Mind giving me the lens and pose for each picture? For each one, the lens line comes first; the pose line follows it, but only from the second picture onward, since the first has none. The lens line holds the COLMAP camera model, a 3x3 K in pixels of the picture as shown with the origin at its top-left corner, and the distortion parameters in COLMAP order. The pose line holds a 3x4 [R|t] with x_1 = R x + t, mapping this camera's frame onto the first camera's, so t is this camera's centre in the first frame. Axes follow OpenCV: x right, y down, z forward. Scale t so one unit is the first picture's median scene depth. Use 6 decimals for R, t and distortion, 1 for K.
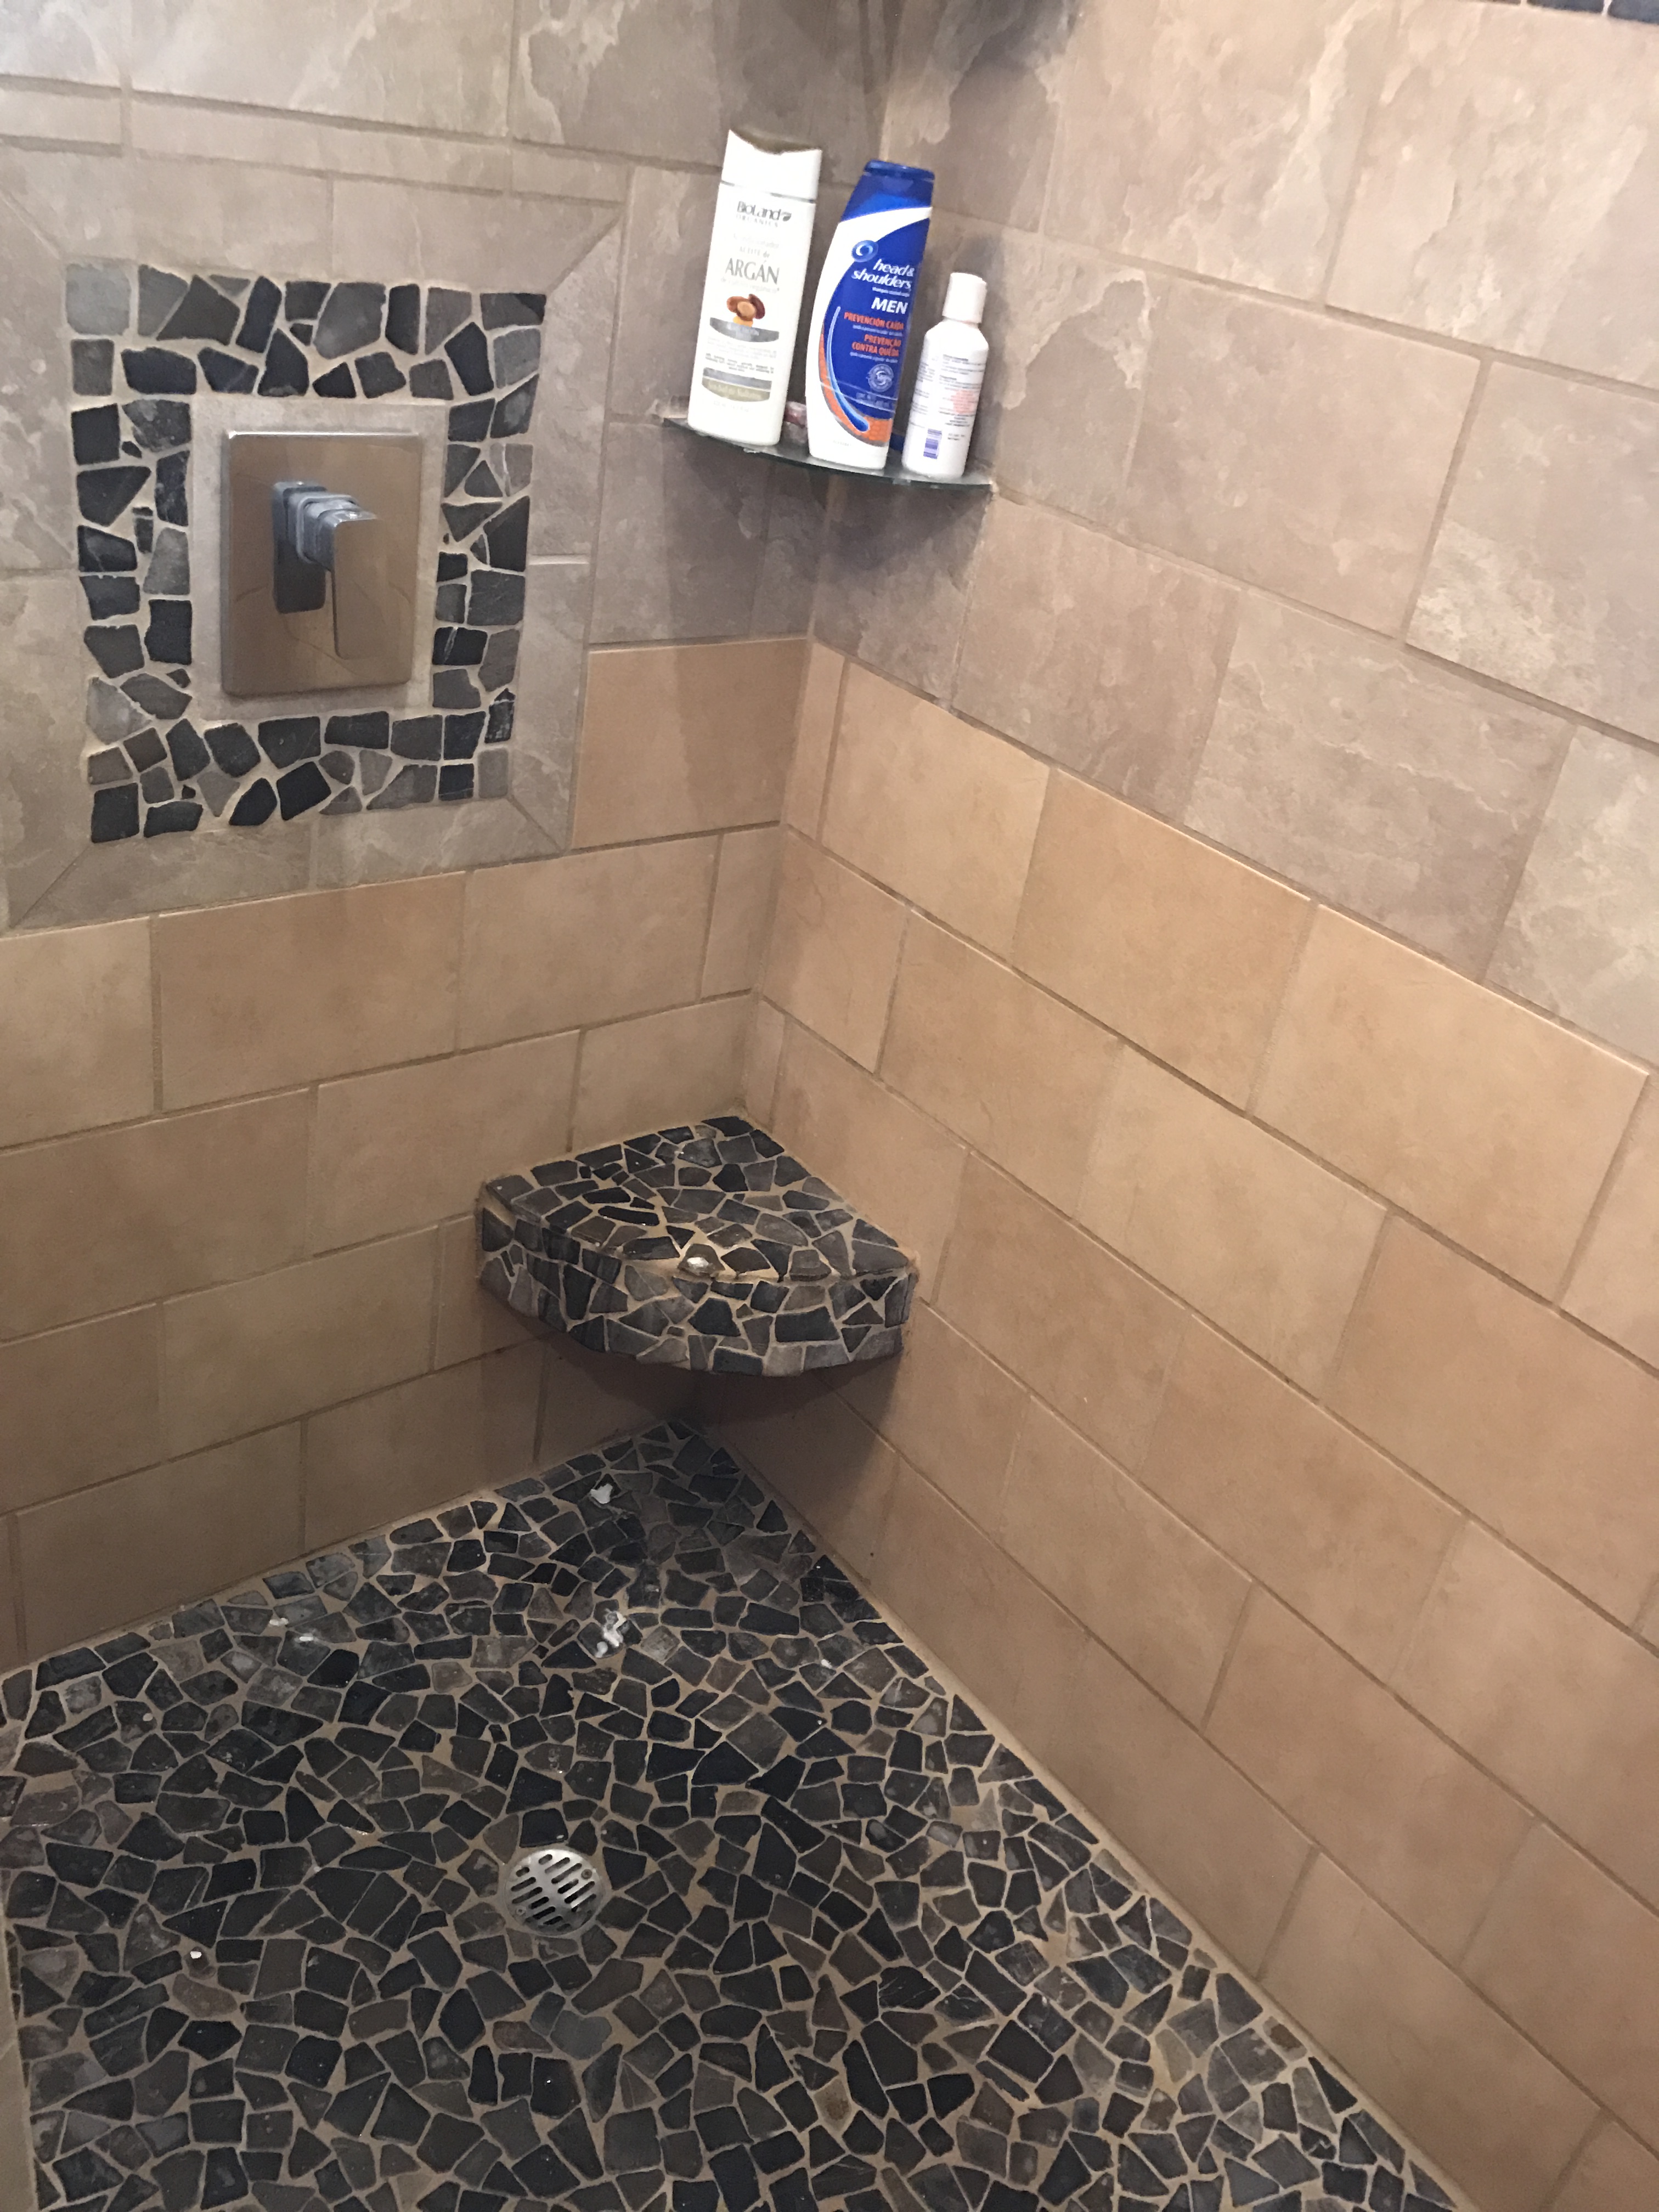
lens RADIAL K [[1885.4, 0, 829.5], [0, 1885.4, 1106.0], [0, 0, 1]] dist [0.010564, 0.004161]
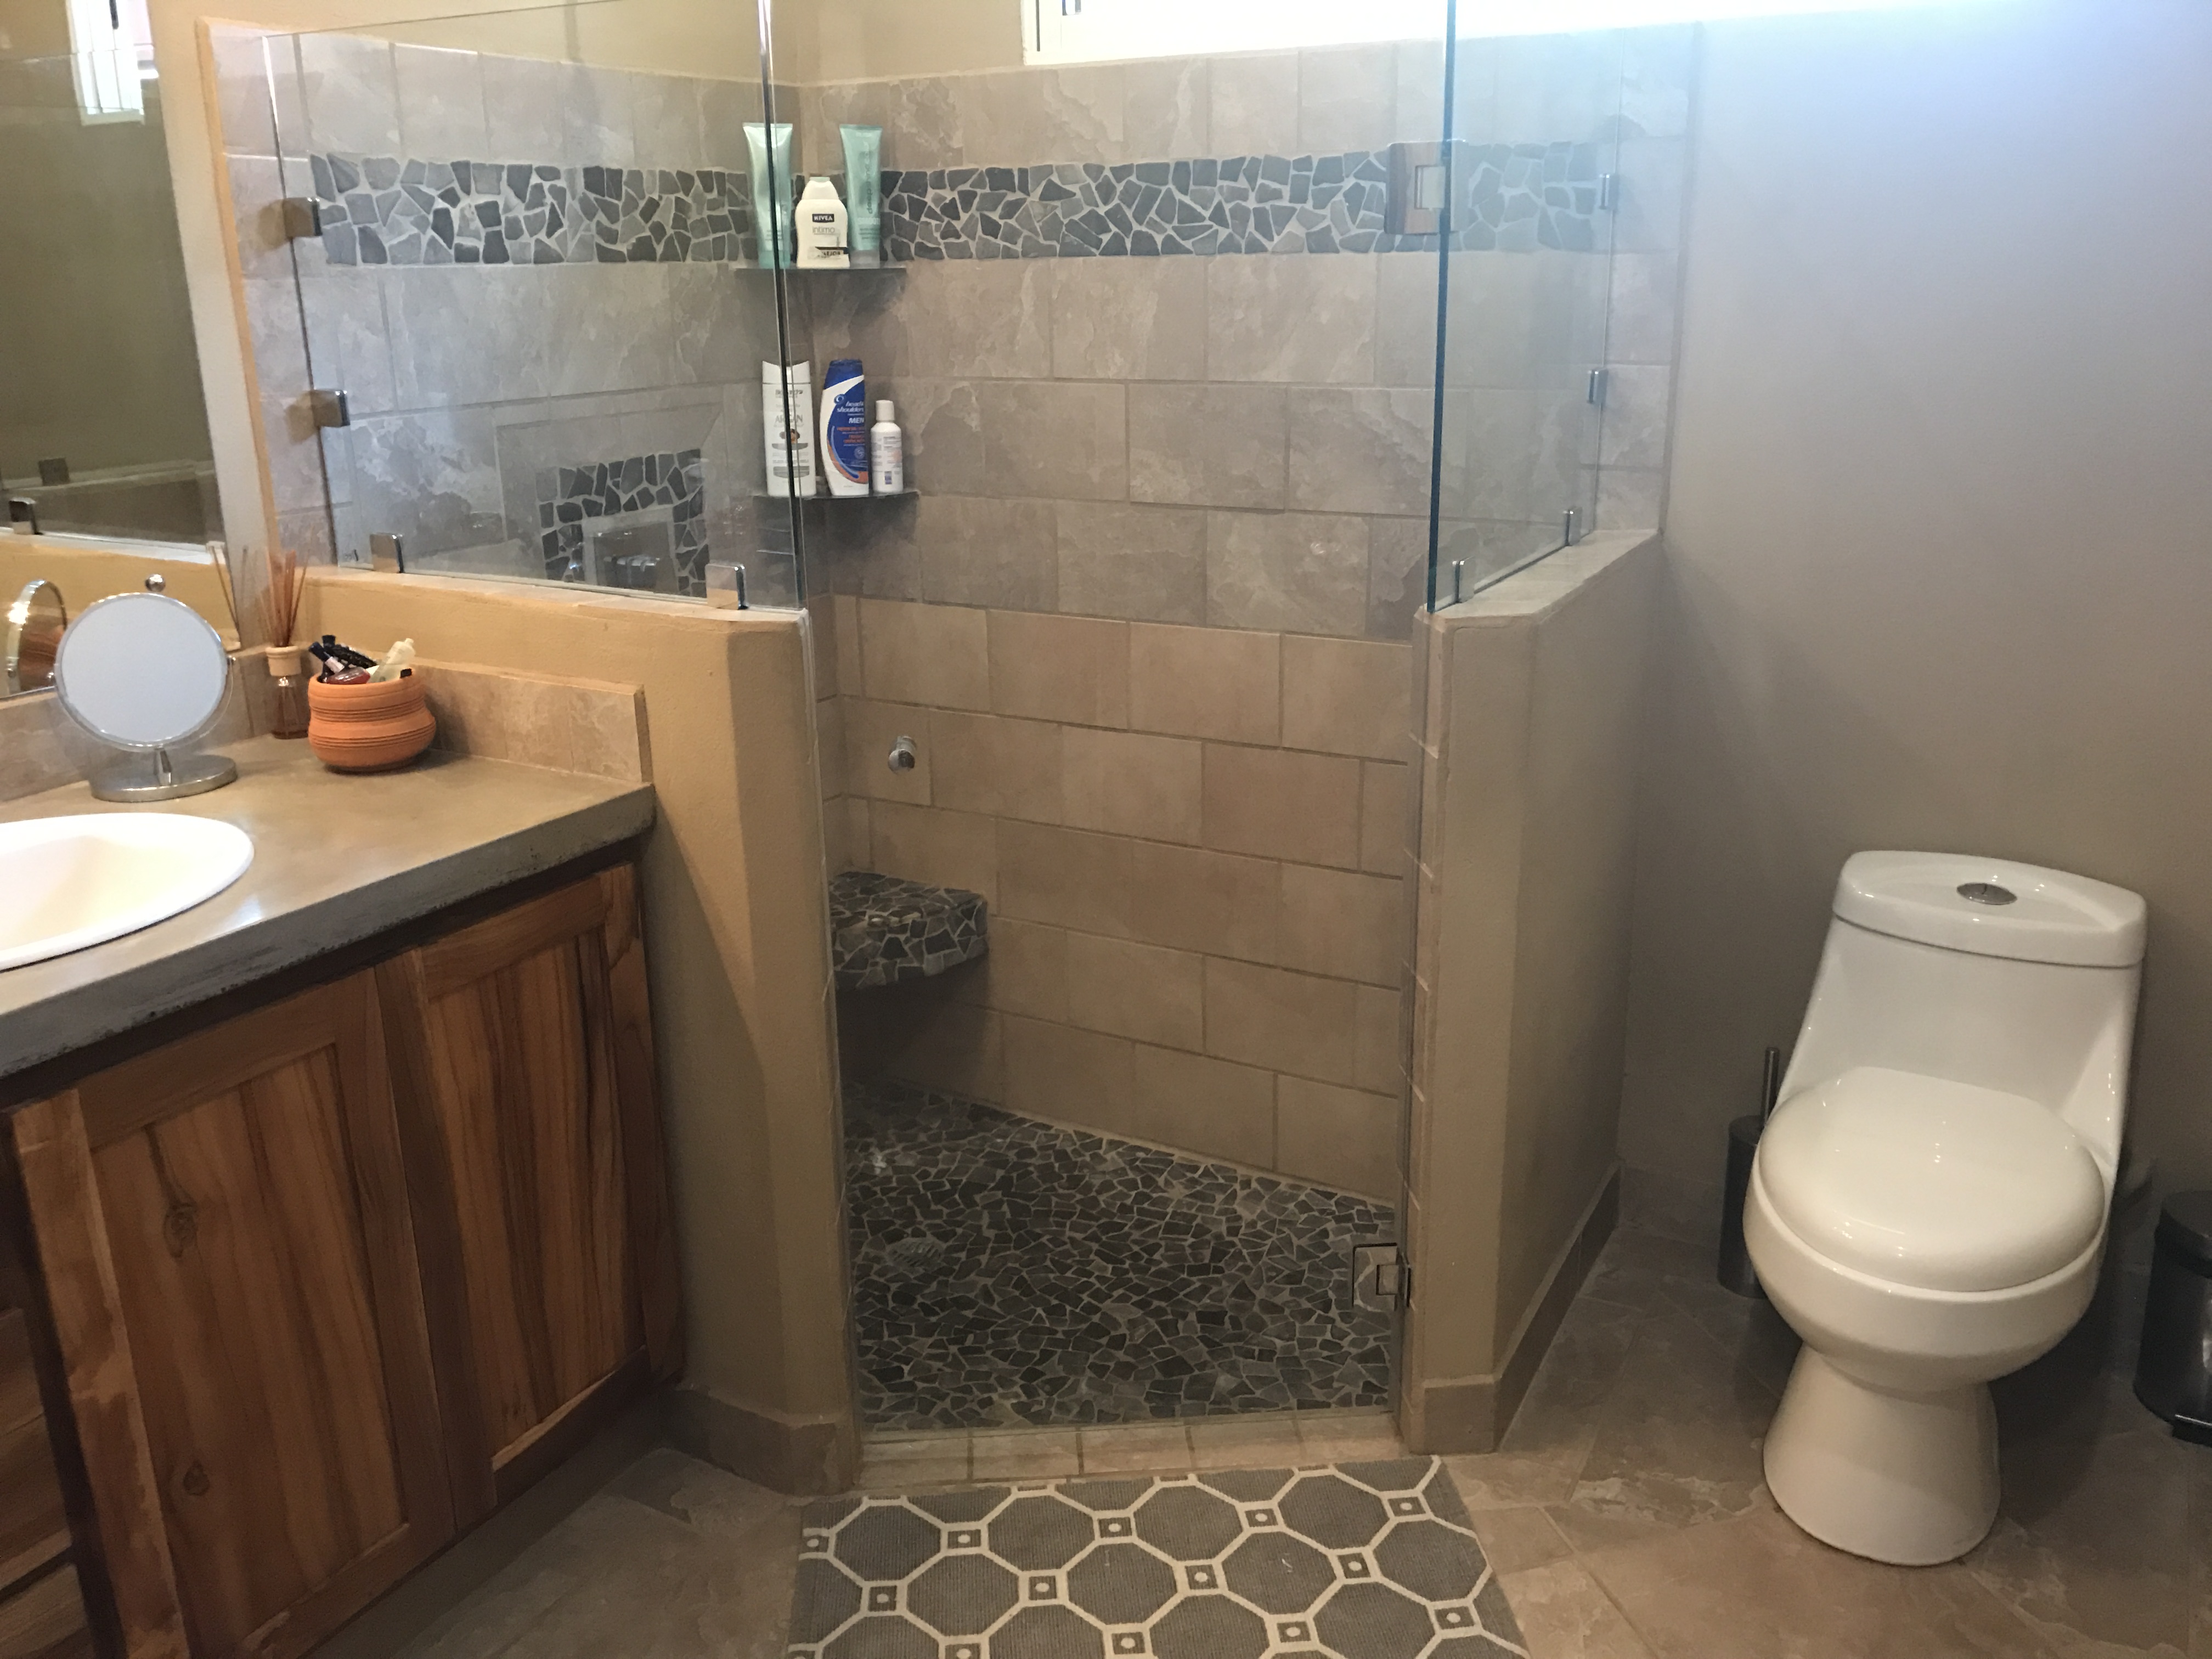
lens RADIAL K [[1832.0, 0, 1106.0], [0, 1832.0, 829.5], [0, 0, 1]] dist [0.169118, -0.262666]
pose [[0.913965, -0.276330, 0.297170, -0.454425], [0.326542, 0.935589, -0.134323, 0.382070], [-0.240912, 0.219805, 0.945329, -0.943460]]
